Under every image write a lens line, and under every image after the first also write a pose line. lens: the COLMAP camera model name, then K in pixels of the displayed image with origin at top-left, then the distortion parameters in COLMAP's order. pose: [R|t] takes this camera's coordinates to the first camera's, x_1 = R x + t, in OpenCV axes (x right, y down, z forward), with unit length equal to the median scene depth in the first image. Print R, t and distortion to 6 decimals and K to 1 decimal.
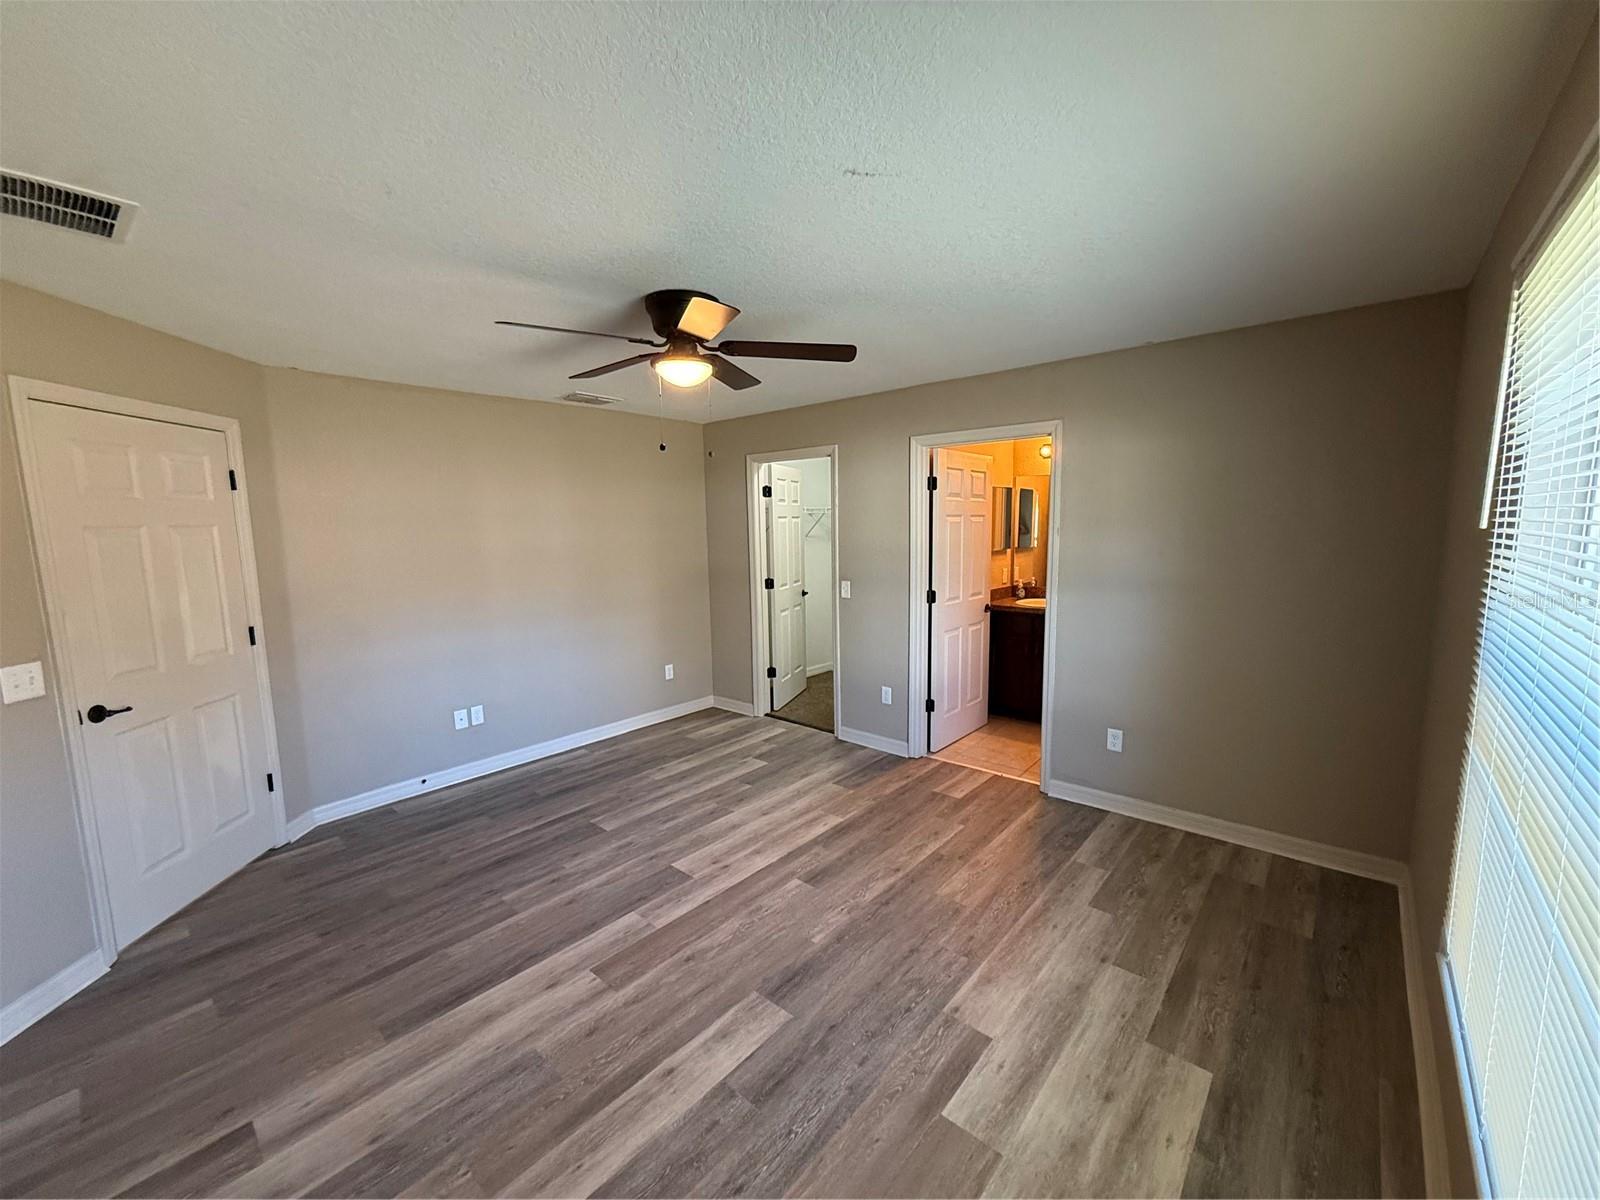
lens RADIAL K [[634.4, 0, 804.5], [0, 634.4, 605.3], [0, 0, 1]] dist [0.000009, 0.000119]
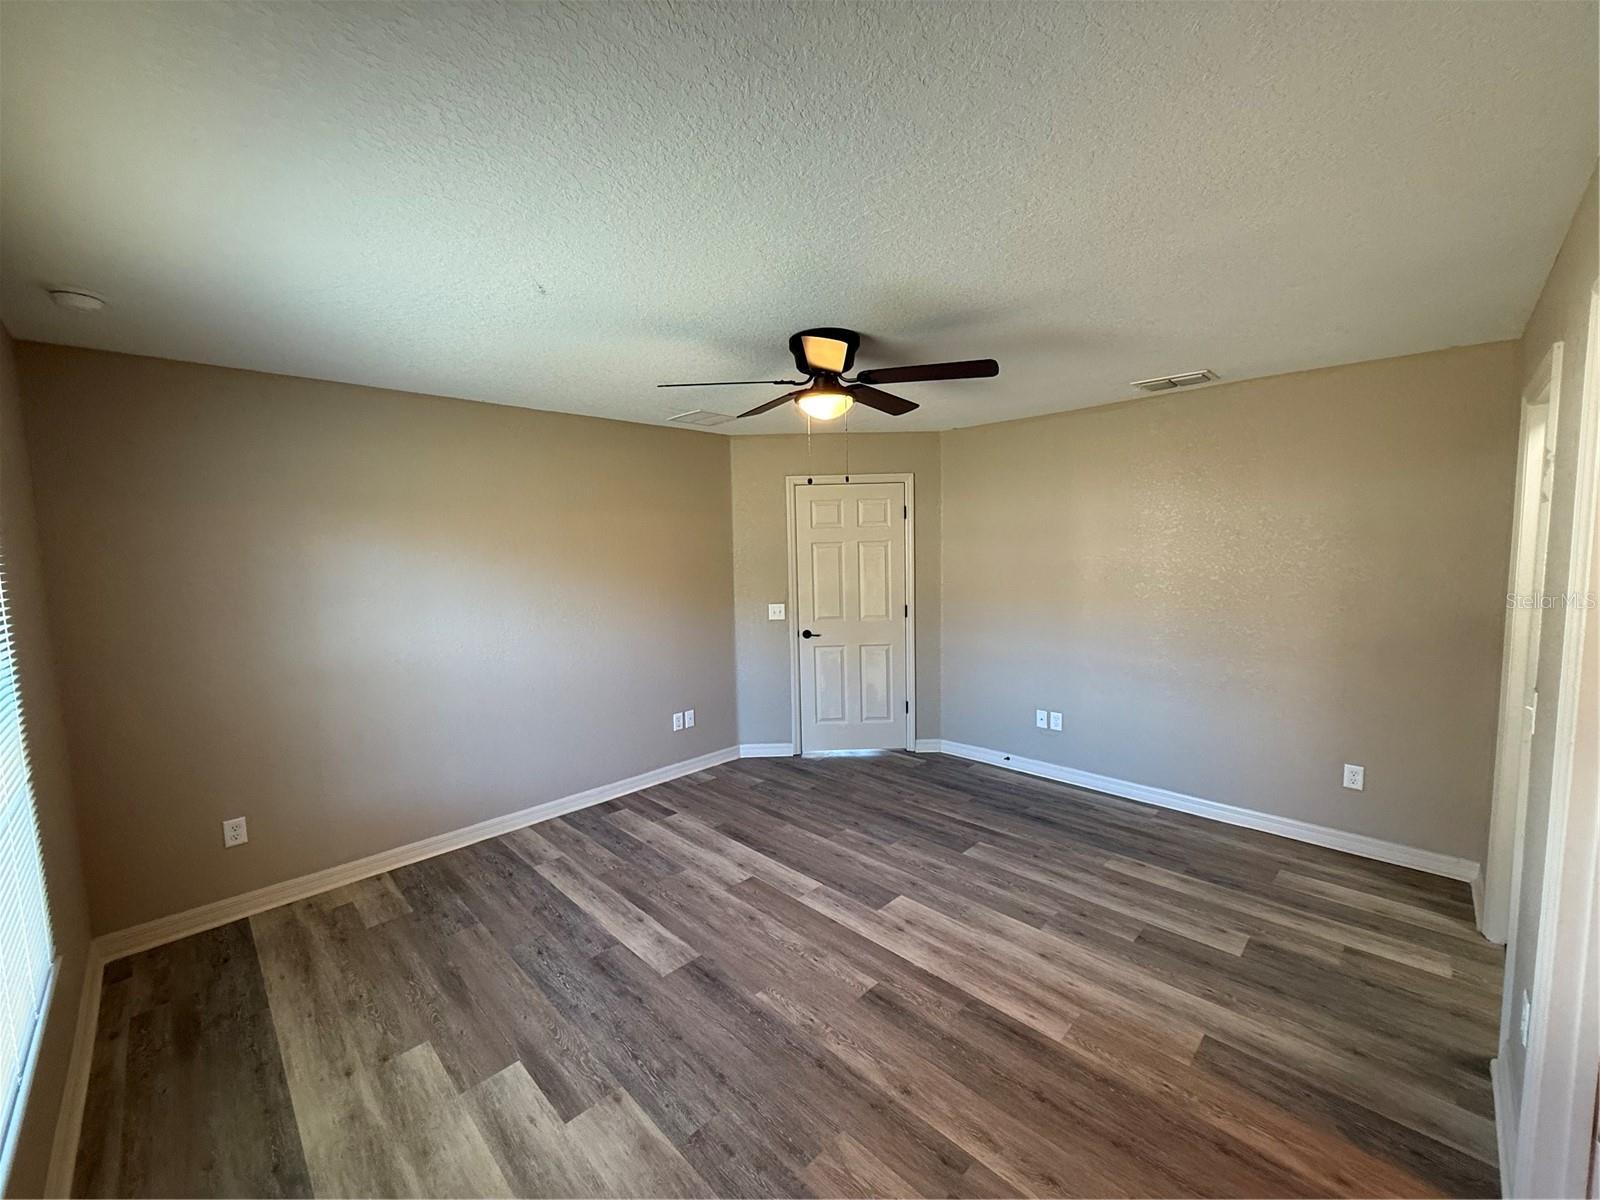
lens RADIAL K [[634.4, 0, 796.7], [0, 634.4, 596.9], [0, 0, 1]] dist [0.000009, 0.000119]
pose [[-0.069256, 0.102336, -0.992336, 0.745537], [-0.104856, 0.988468, 0.109255, -0.137816], [0.992073, 0.111619, -0.057726, 0.876796]]
